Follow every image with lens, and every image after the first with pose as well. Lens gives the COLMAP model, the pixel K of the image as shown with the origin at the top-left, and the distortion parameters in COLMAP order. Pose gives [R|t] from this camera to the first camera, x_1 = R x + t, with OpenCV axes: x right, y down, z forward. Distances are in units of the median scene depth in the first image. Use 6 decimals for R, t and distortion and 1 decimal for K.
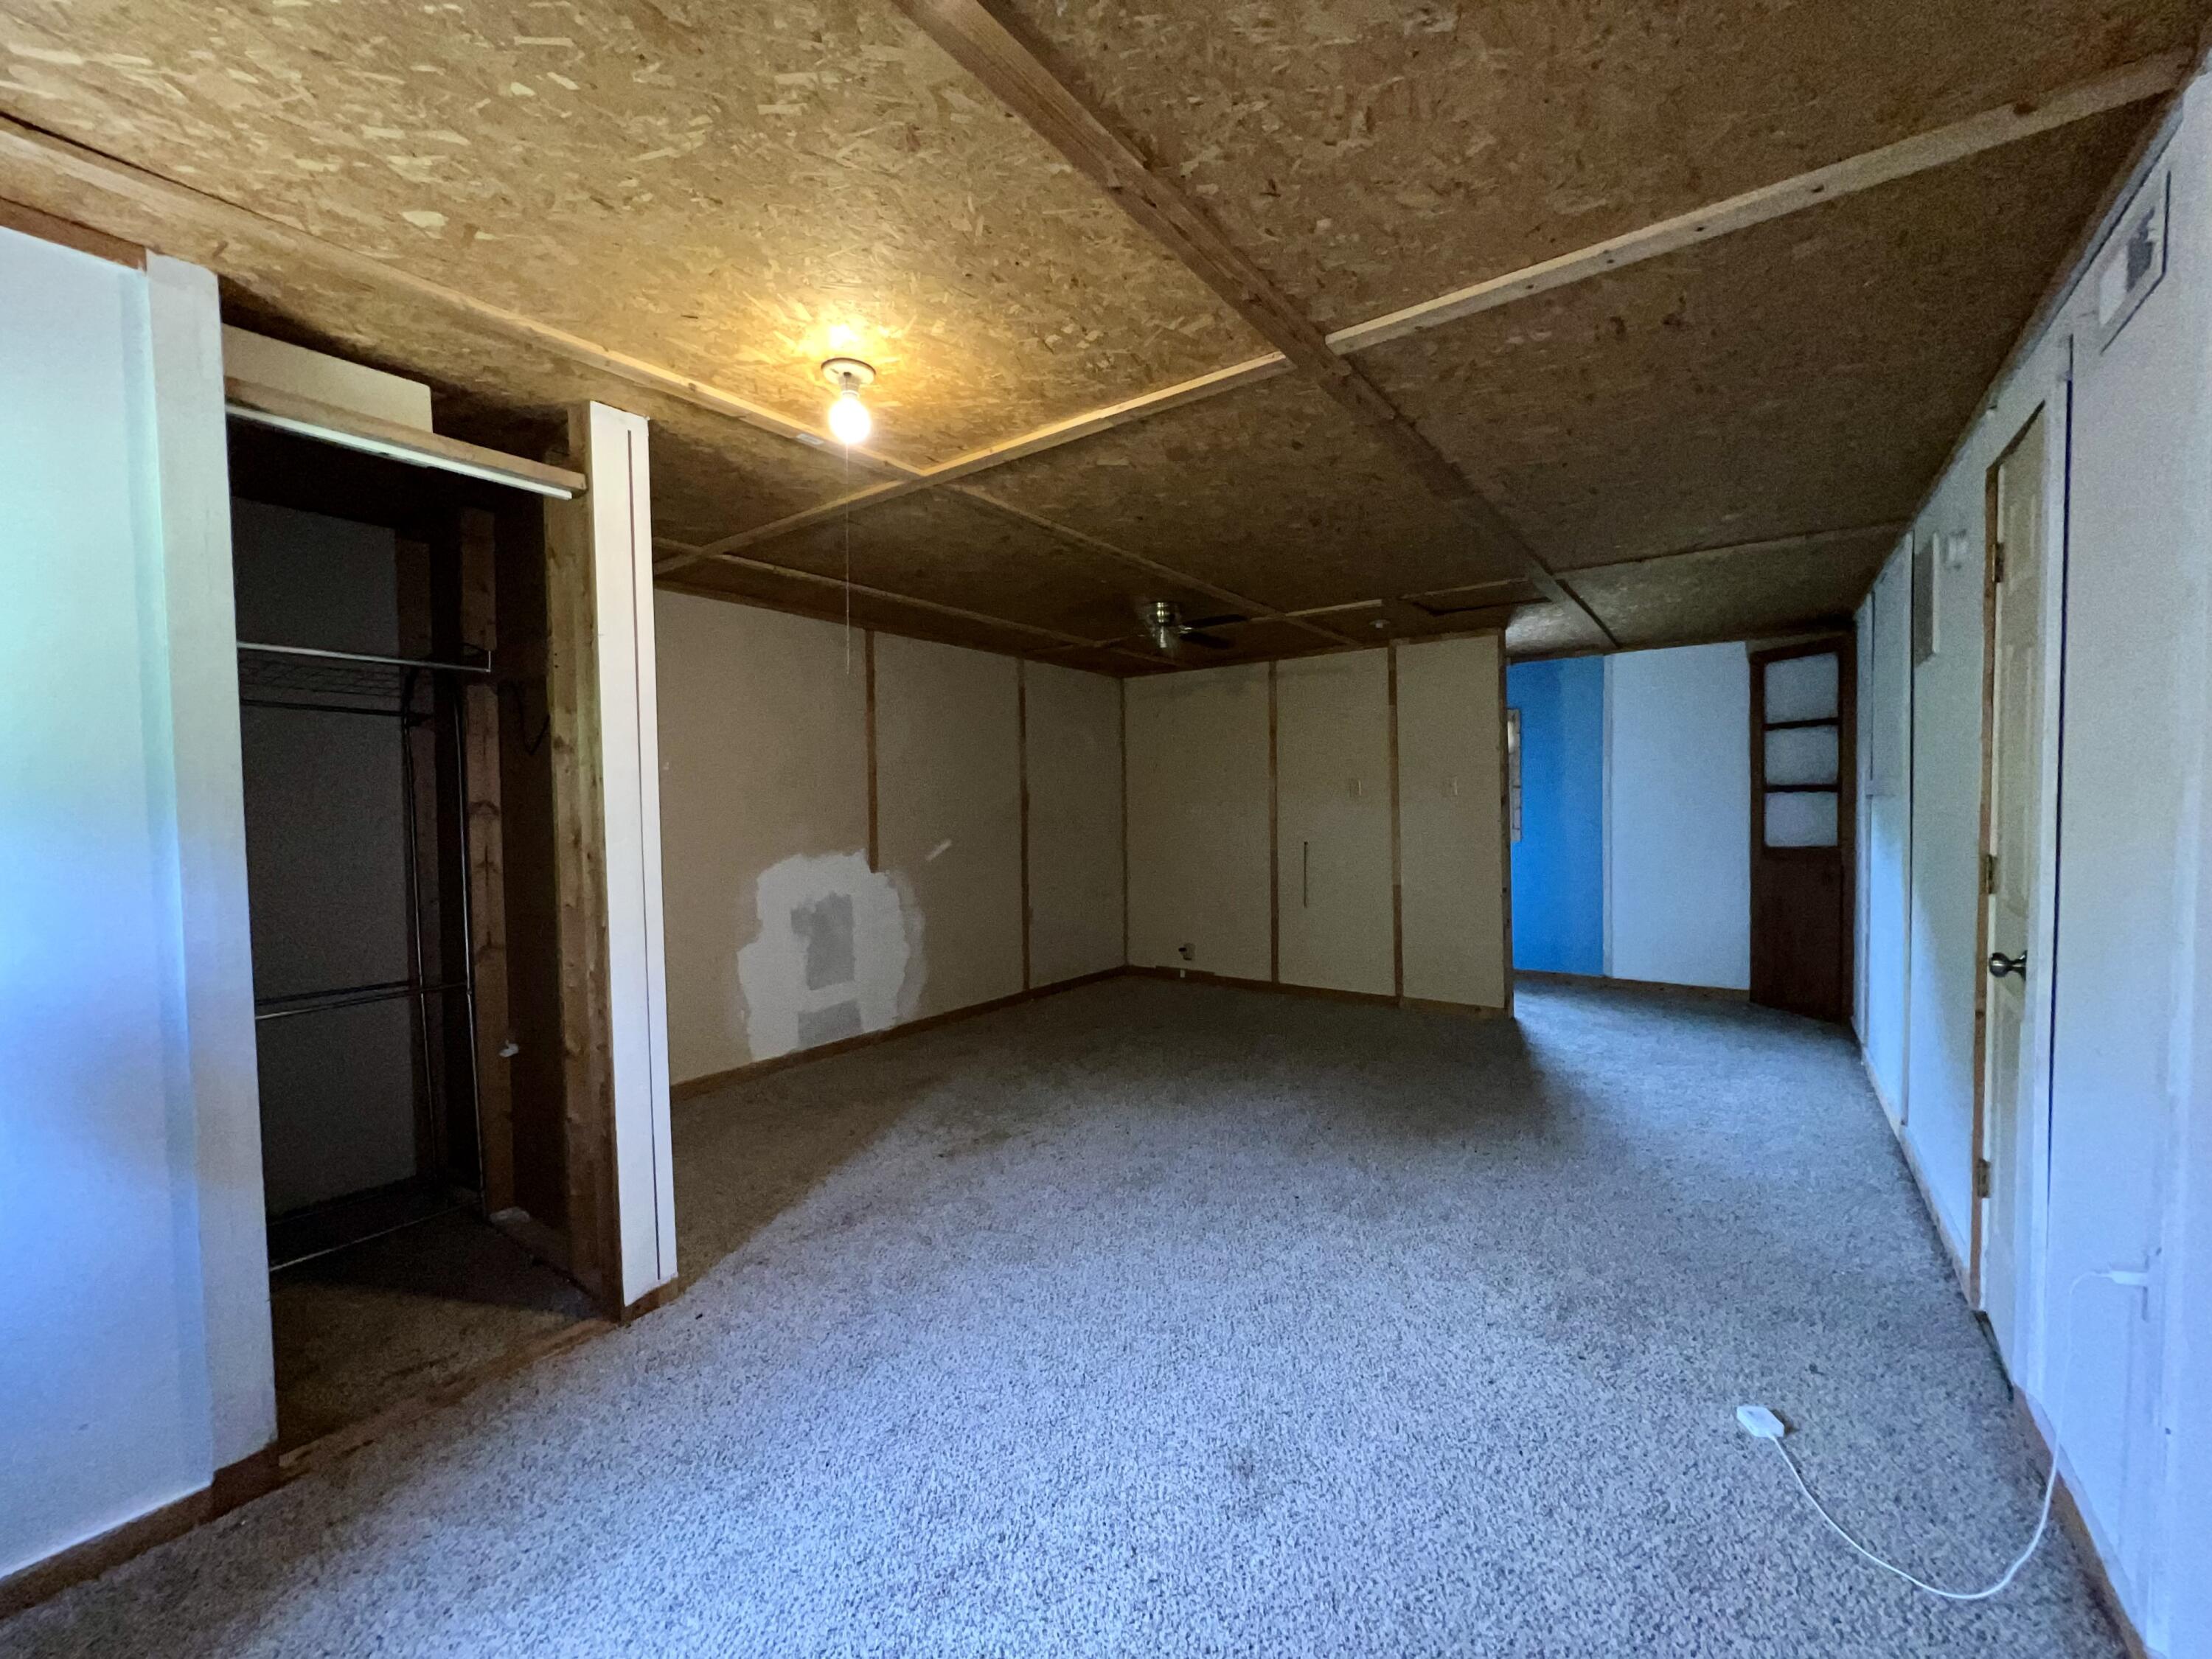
lens RADIAL K [[890.1, 0, 1102.8], [0, 890.1, 823.7], [0, 0, 1]] dist [-0.001324, 0.000493]
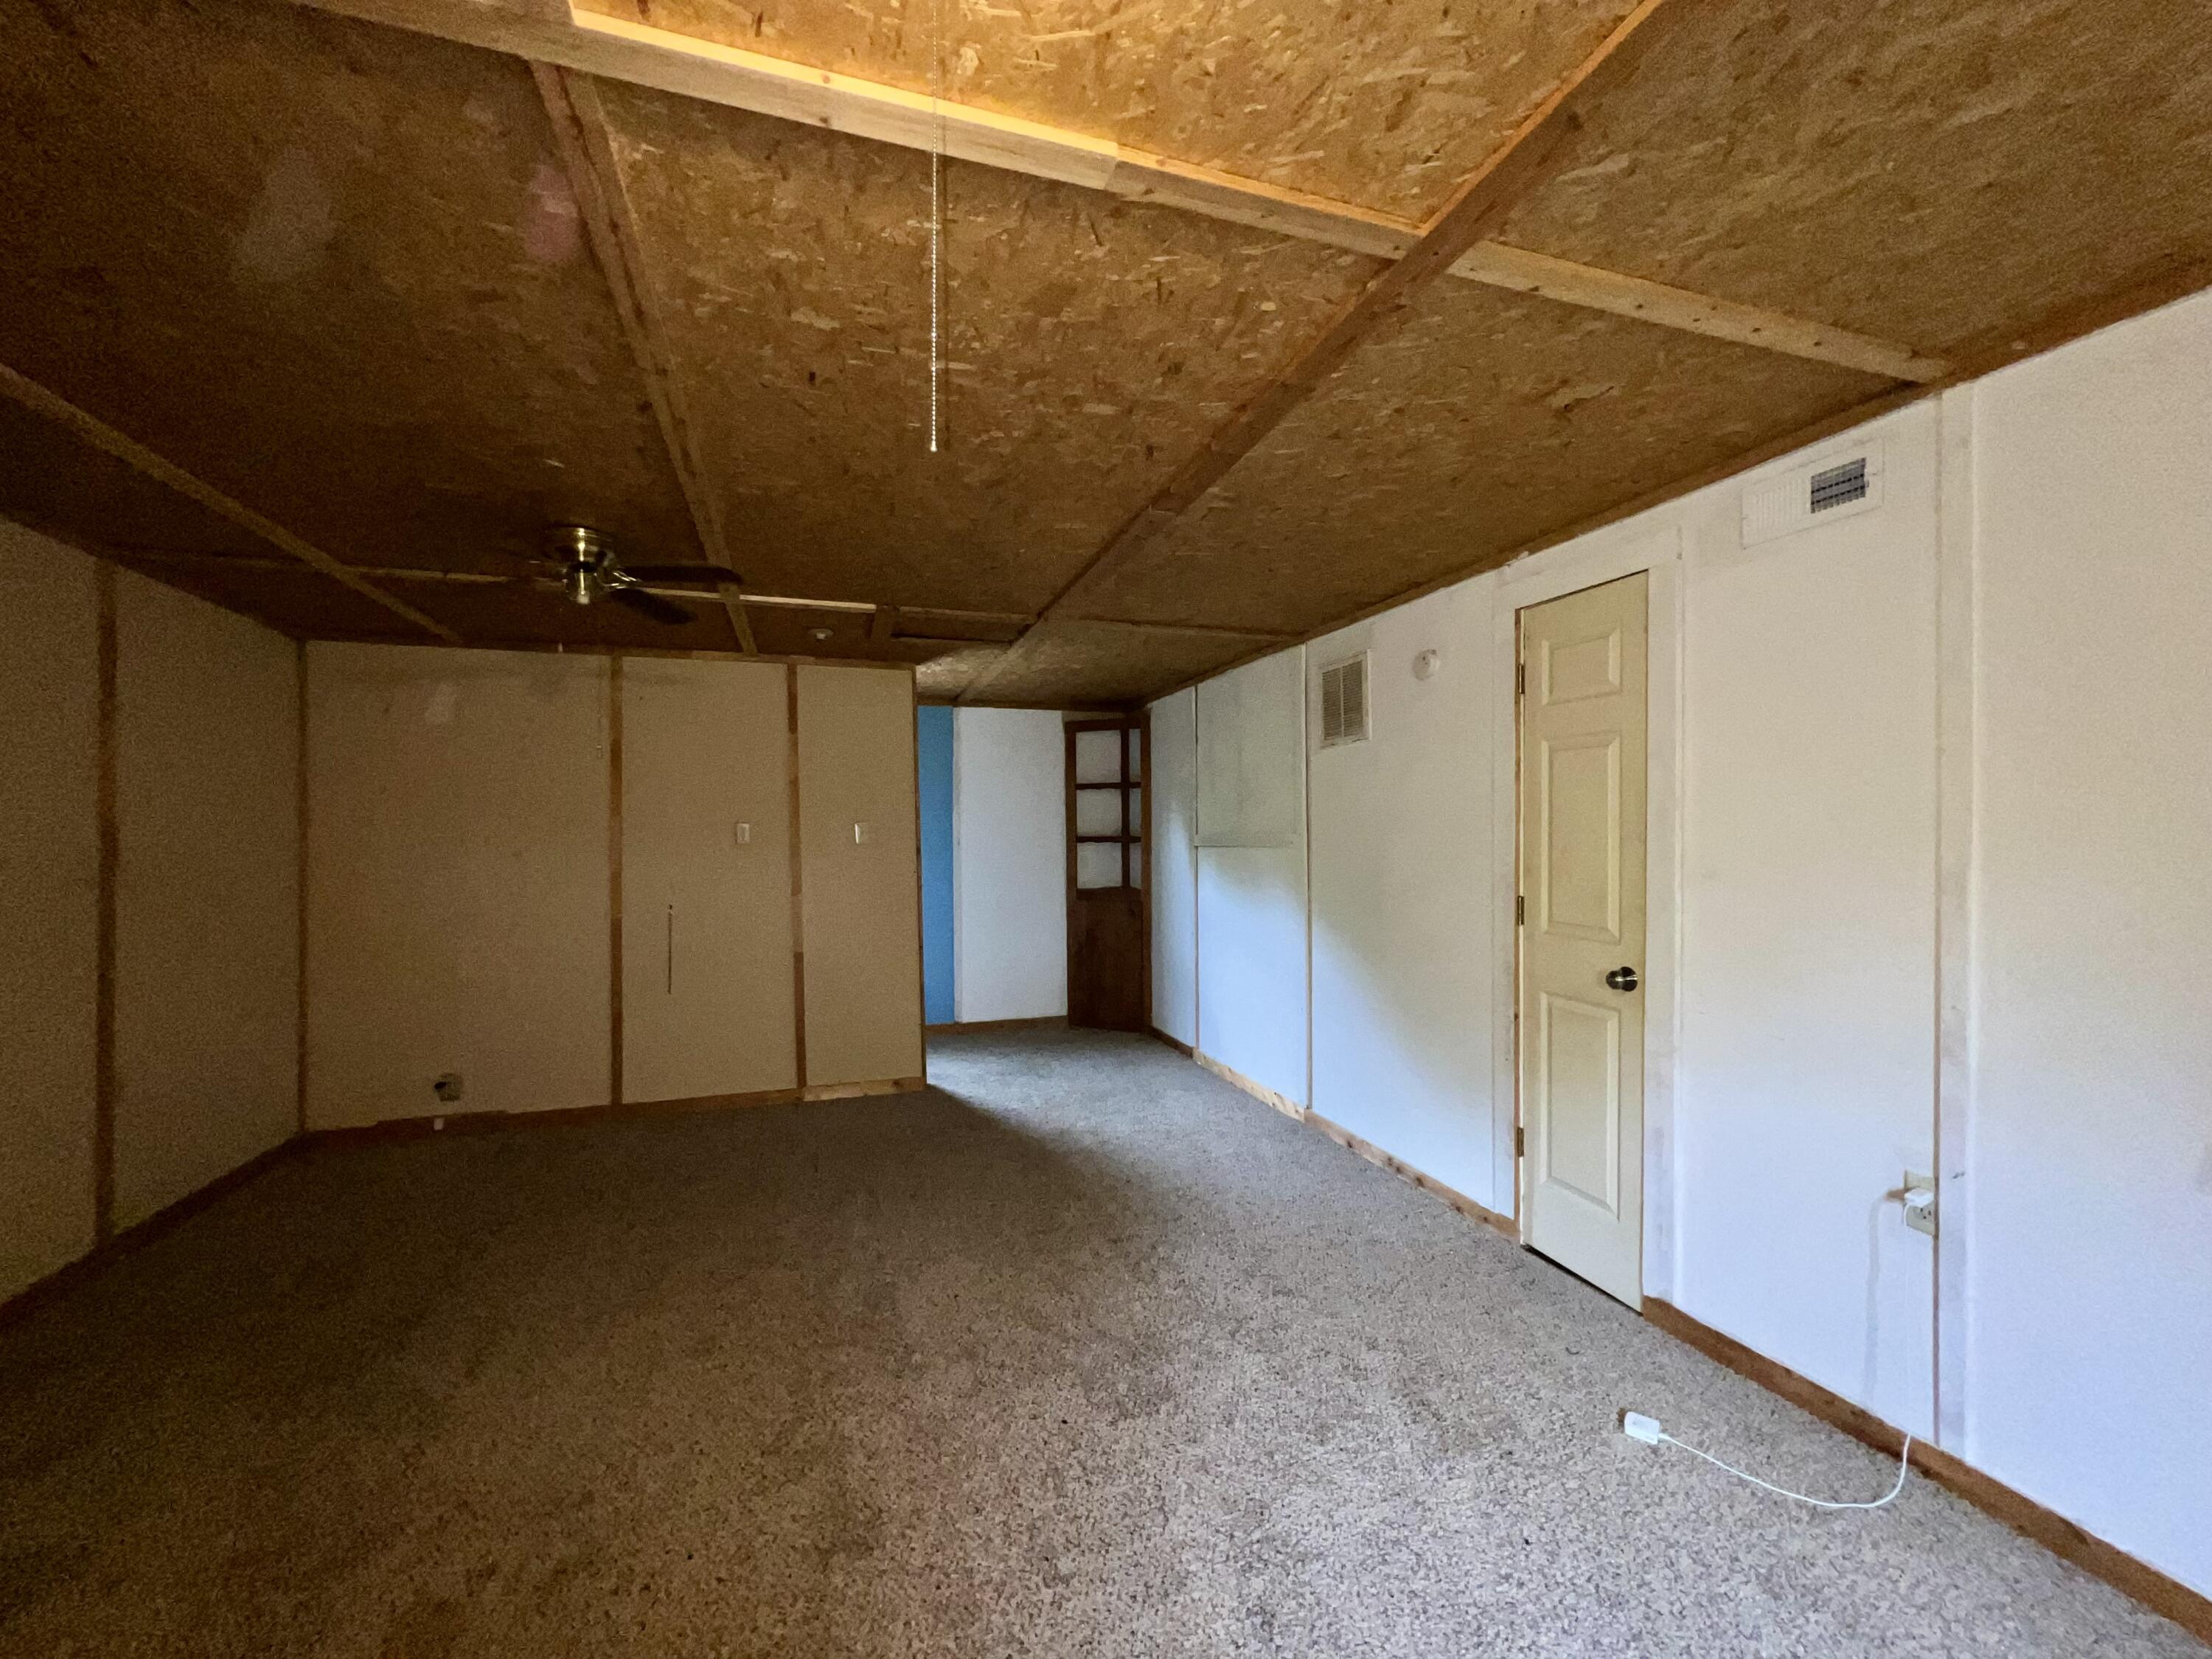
lens RADIAL K [[889.3, 0, 1099.0], [0, 889.3, 831.3], [0, 0, 1]] dist [-0.000248, -0.000138]
pose [[0.580109, 0.015415, 0.814393, -0.171625], [0.016741, 0.999384, -0.030842, -0.011972], [-0.814367, 0.031525, 0.579493, 0.277761]]
